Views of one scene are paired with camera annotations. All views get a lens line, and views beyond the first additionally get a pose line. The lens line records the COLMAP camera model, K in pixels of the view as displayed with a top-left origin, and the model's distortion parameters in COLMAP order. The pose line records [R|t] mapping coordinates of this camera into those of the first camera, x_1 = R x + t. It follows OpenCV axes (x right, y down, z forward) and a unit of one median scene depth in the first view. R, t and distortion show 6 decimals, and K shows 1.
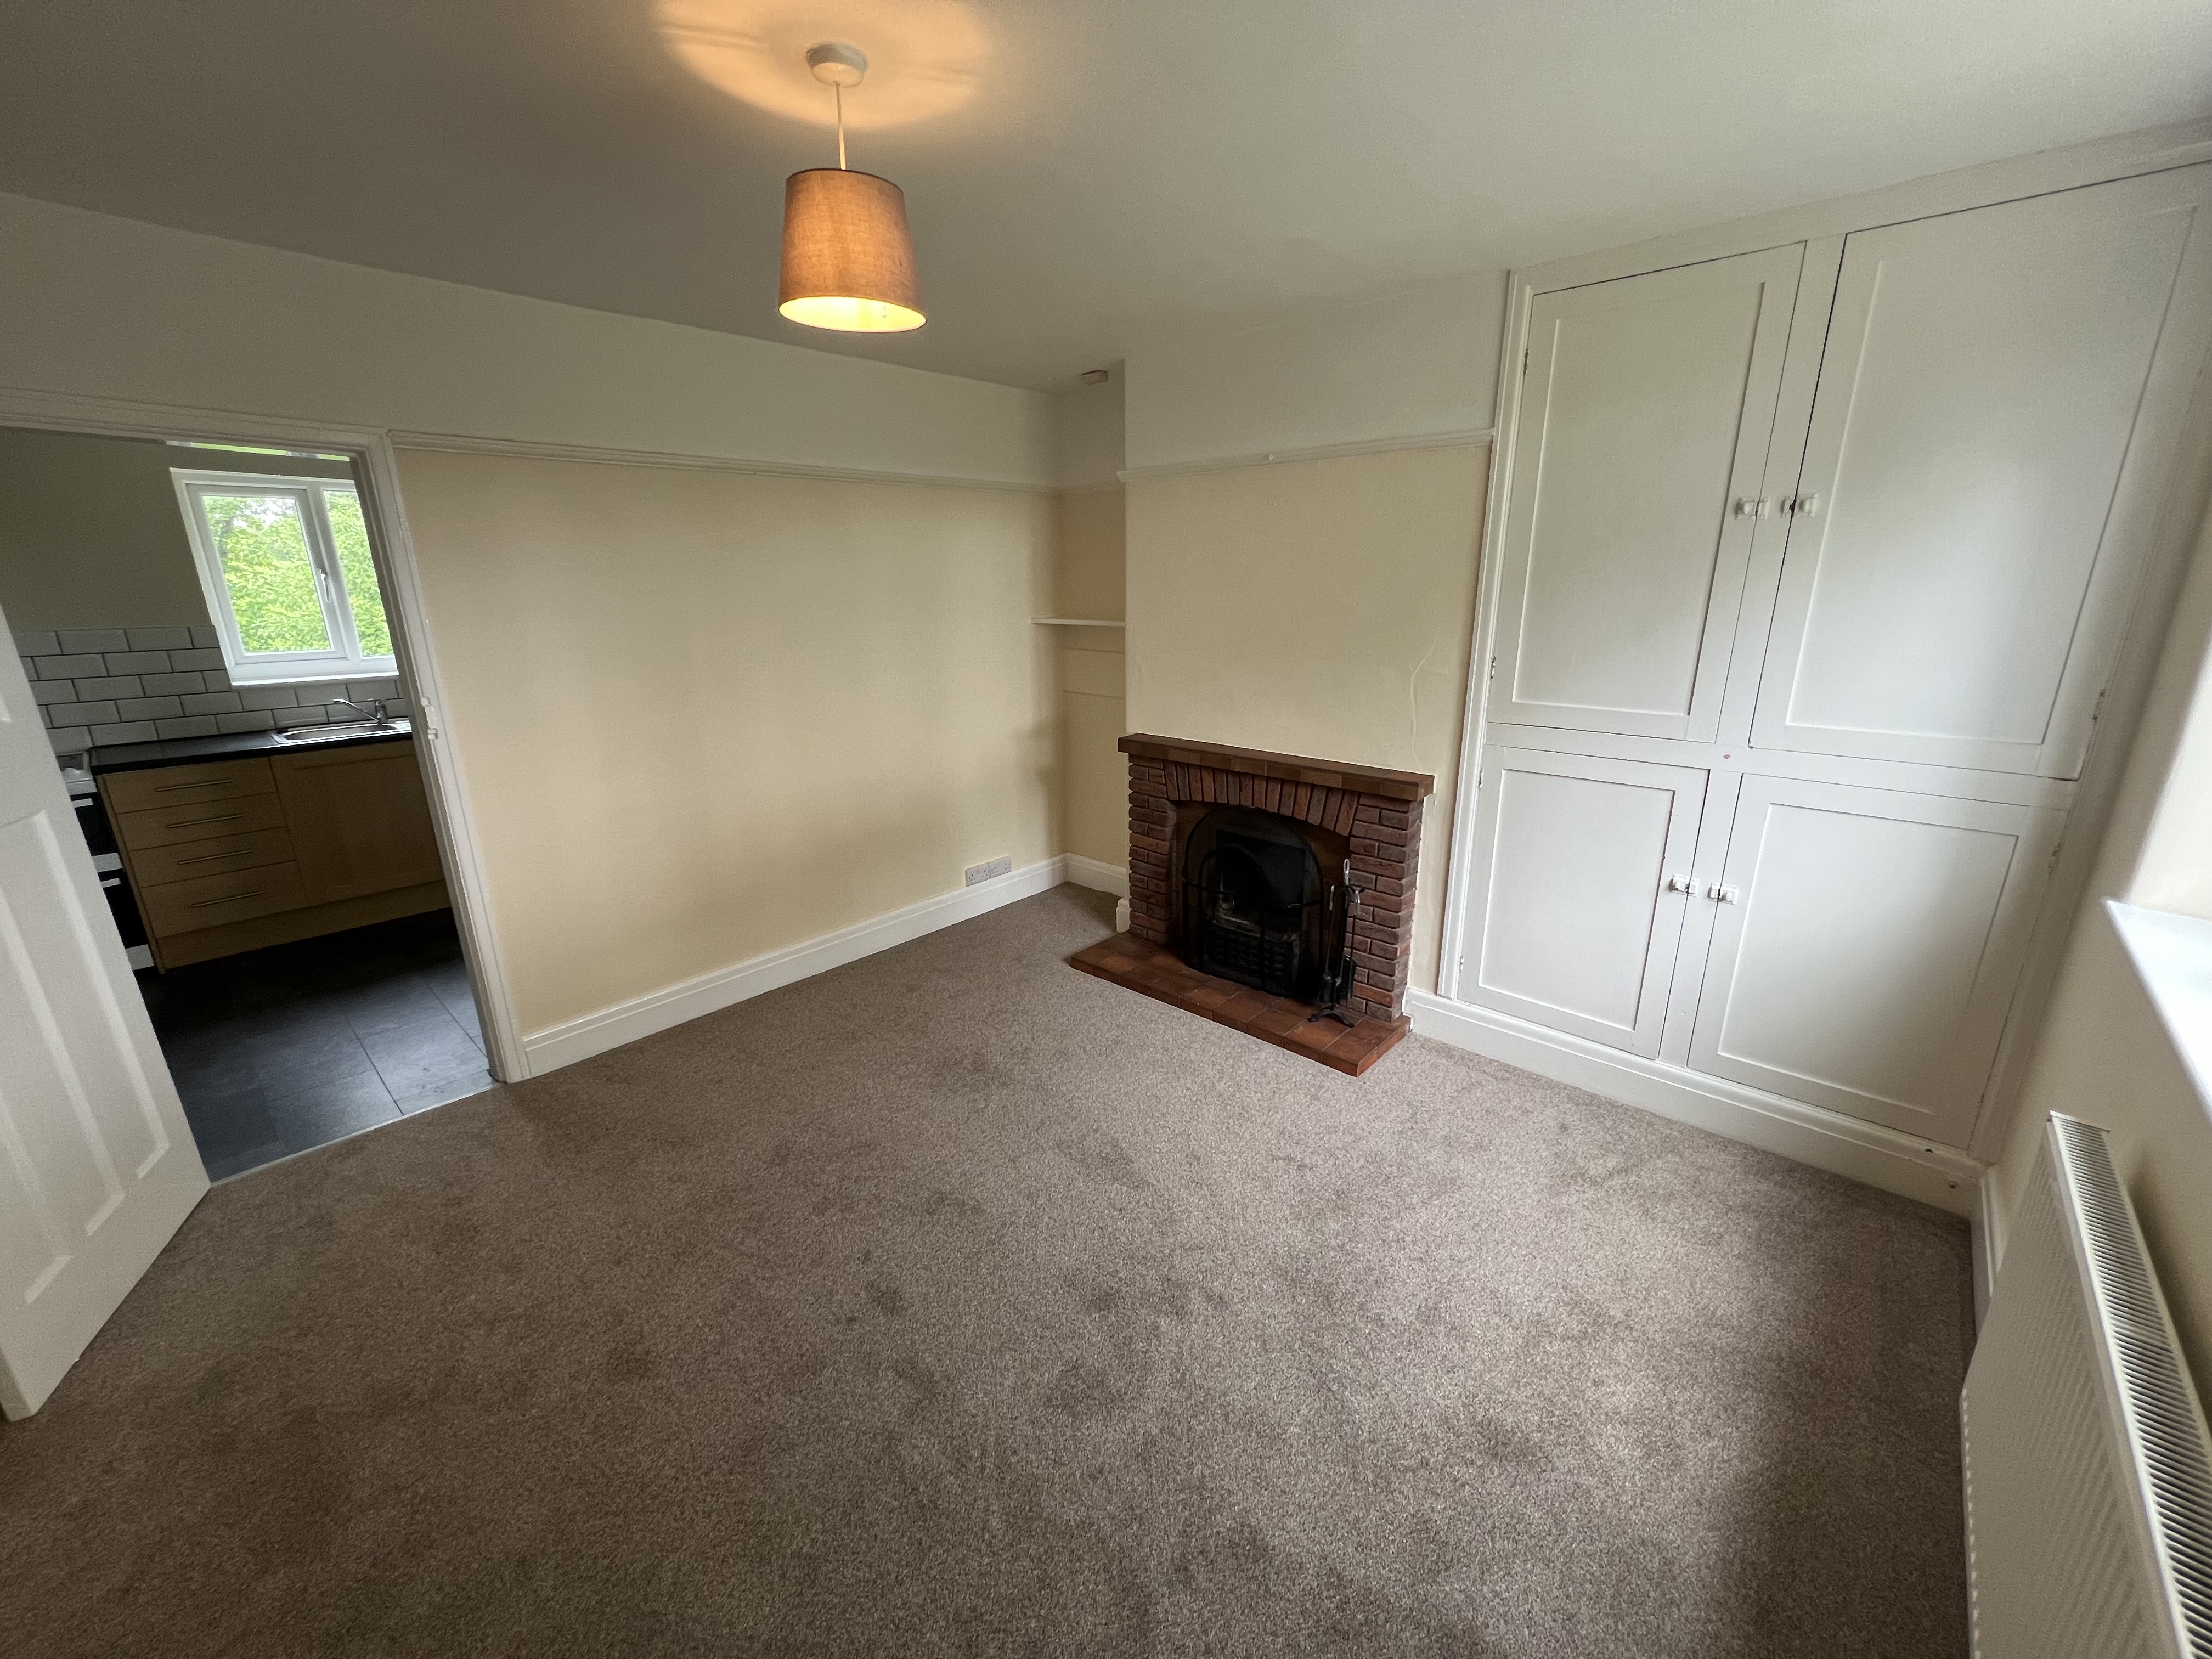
lens RADIAL K [[881.9, 0, 1101.2], [0, 881.9, 822.8], [0, 0, 1]] dist [-0.001234, 0.000115]
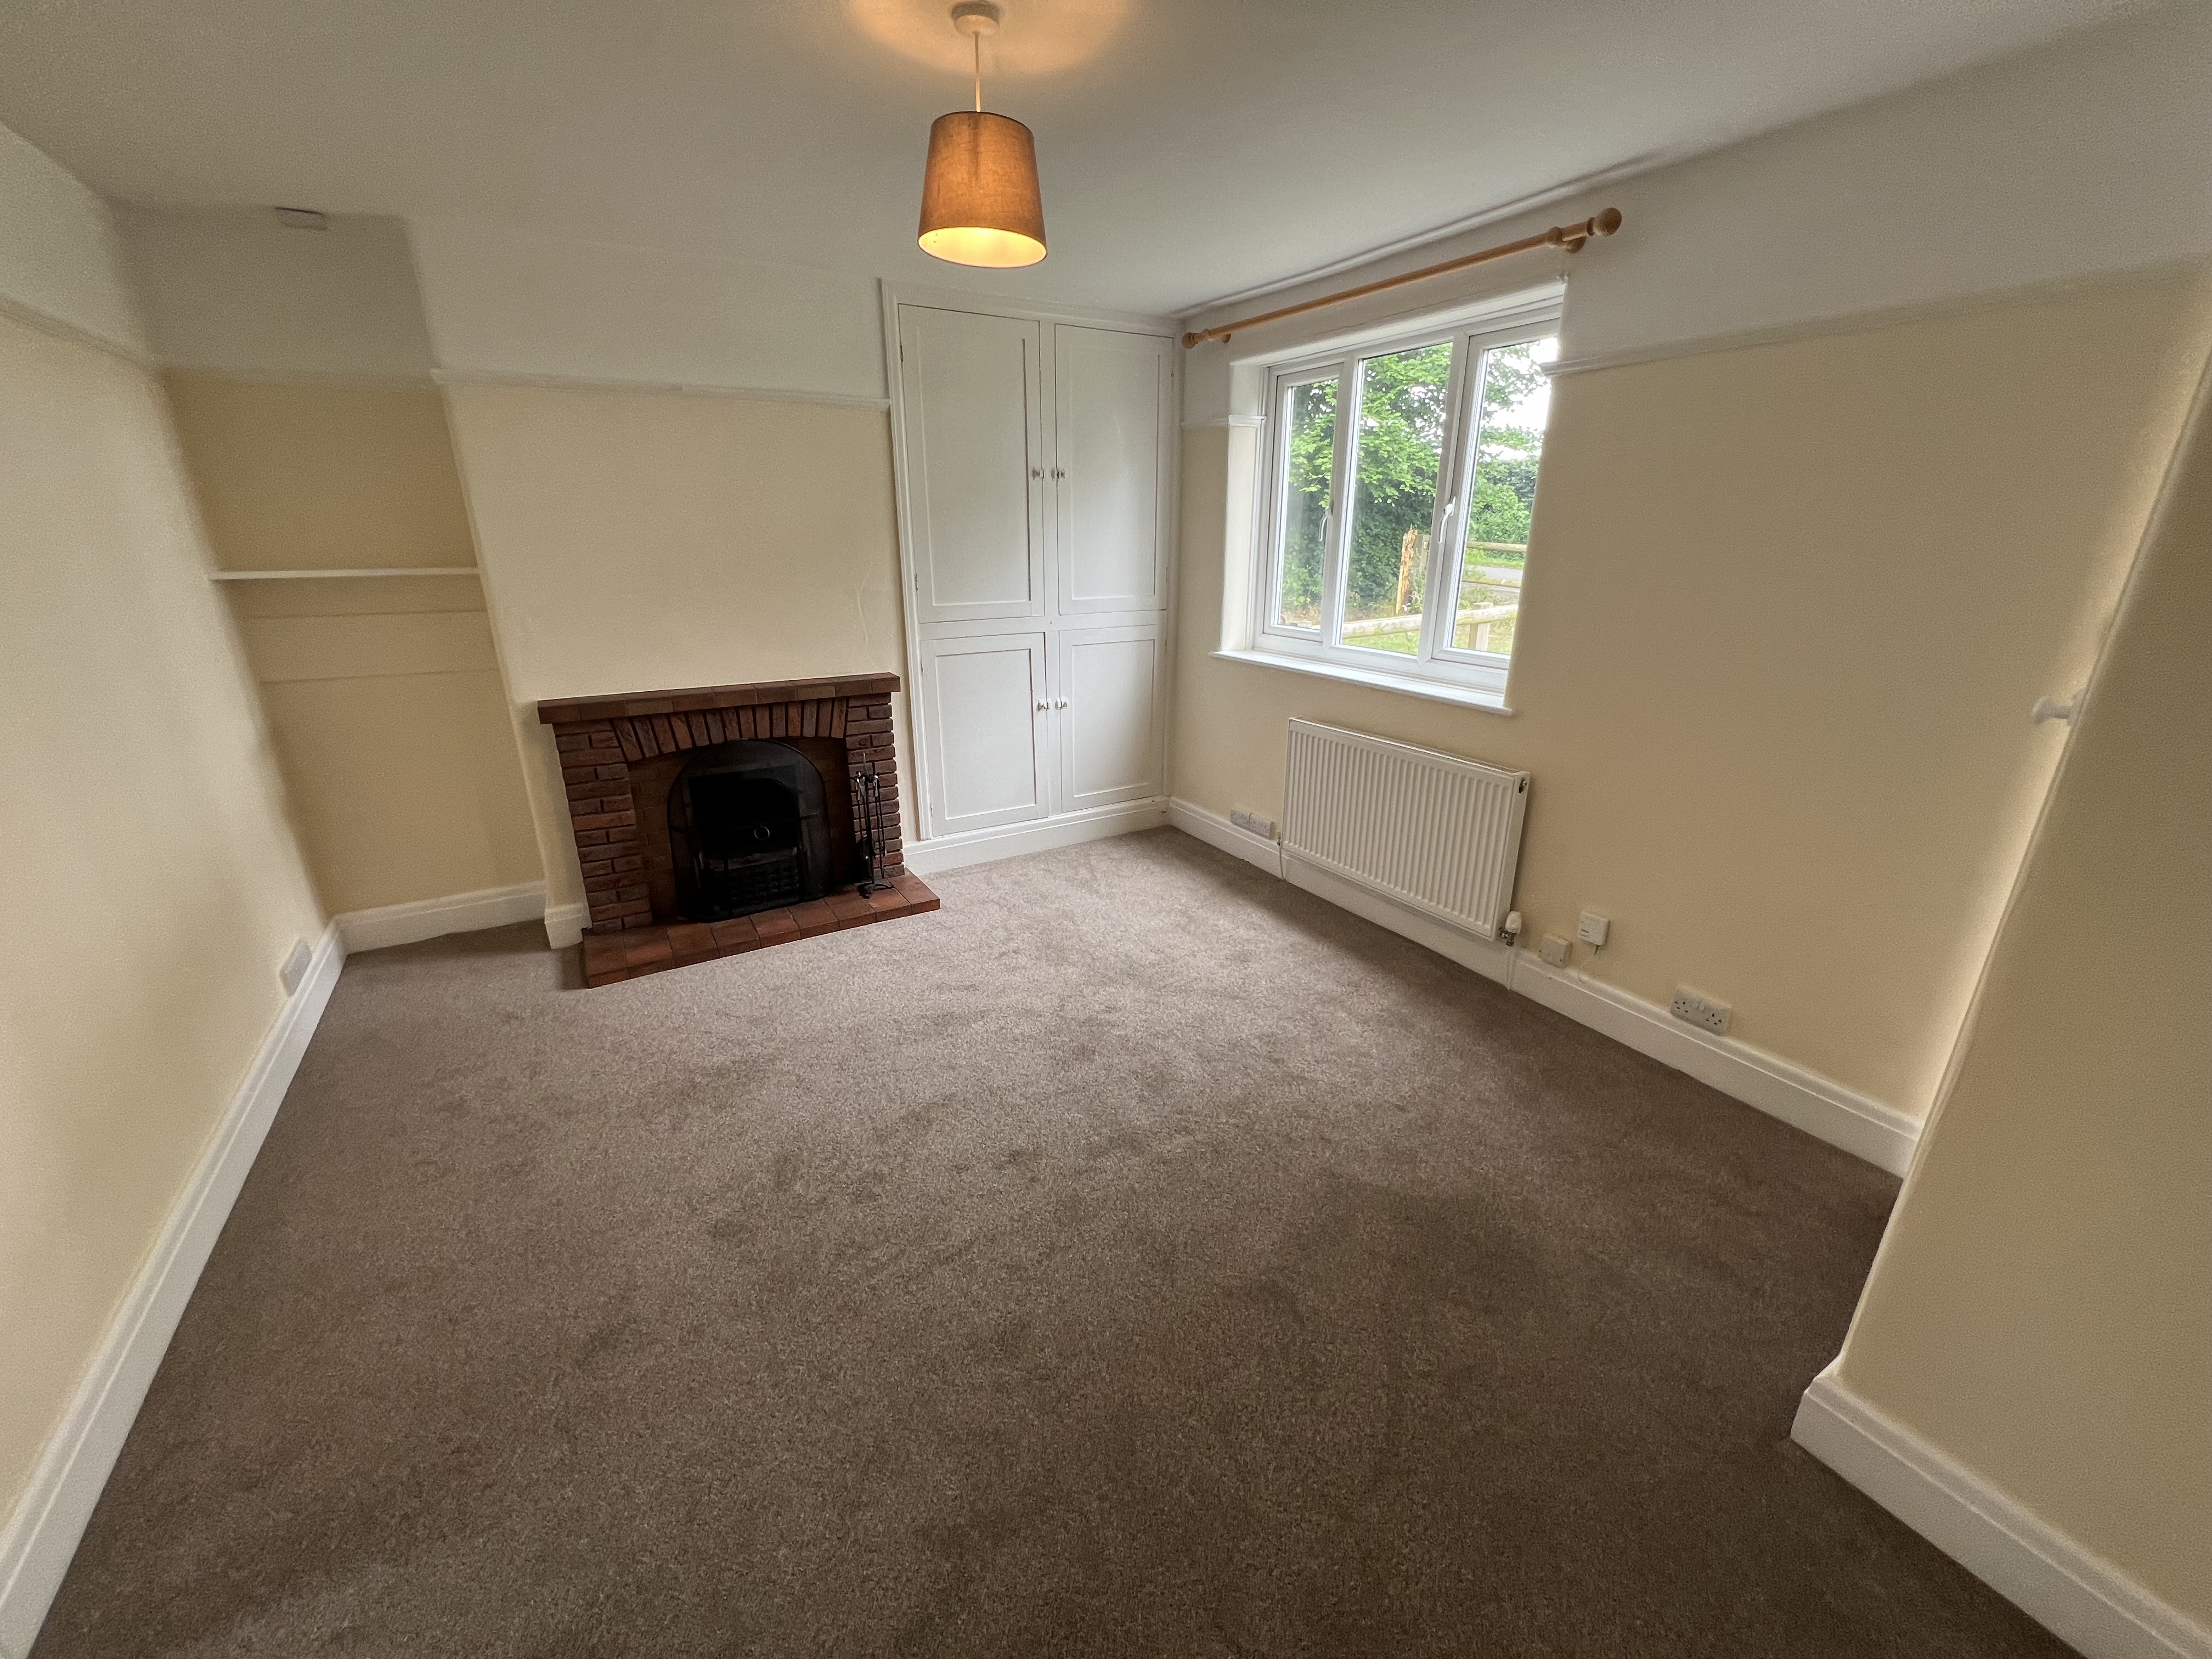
lens RADIAL K [[881.9, 0, 1101.2], [0, 881.9, 822.8], [0, 0, 1]] dist [-0.001234, 0.000115]
pose [[0.292902, -0.293722, 0.909910, -0.753768], [0.259022, 0.940437, 0.220196, -0.049694], [-0.920389, 0.171191, 0.351536, 0.305895]]
